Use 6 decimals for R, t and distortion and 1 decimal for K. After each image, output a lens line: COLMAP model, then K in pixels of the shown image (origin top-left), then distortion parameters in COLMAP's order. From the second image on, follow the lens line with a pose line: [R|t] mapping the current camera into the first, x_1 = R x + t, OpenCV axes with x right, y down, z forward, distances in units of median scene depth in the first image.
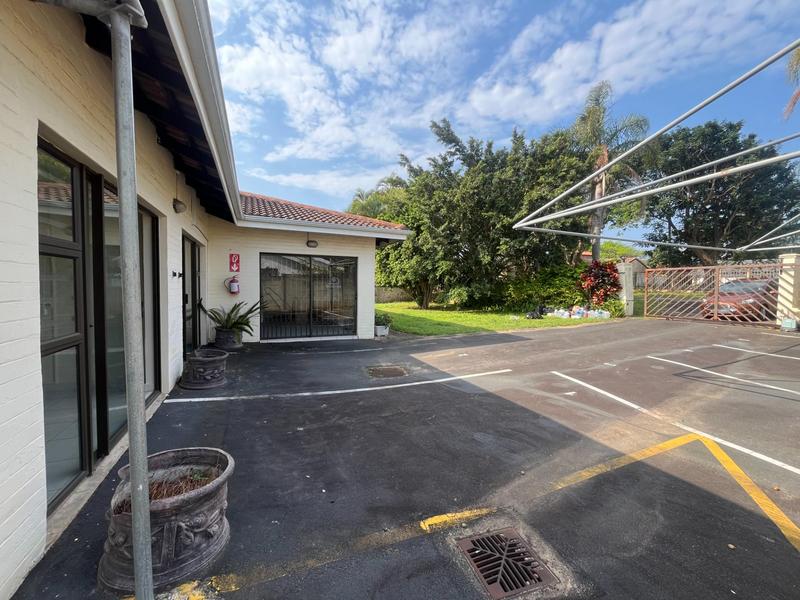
lens RADIAL K [[328.0, 0, 401.0], [0, 328.0, 301.2], [0, 0, 1]] dist [-0.001366, 0.000677]
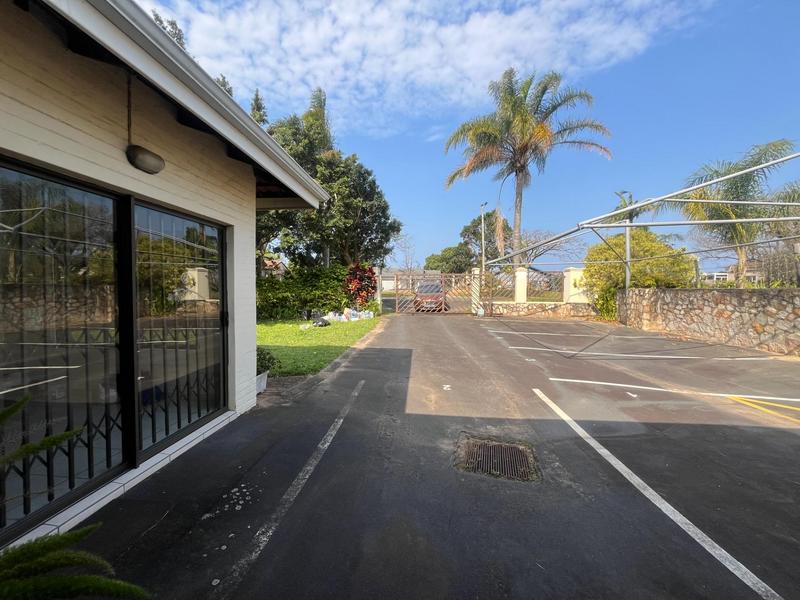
lens RADIAL K [[328.0, 0, 396.0], [0, 328.0, 293.9], [0, 0, 1]] dist [-0.001366, 0.000677]
pose [[0.481423, -0.022222, 0.876206, -0.691532], [0.039760, 0.999203, 0.003496, -0.068891], [-0.875586, 0.033155, 0.481923, 1.047495]]
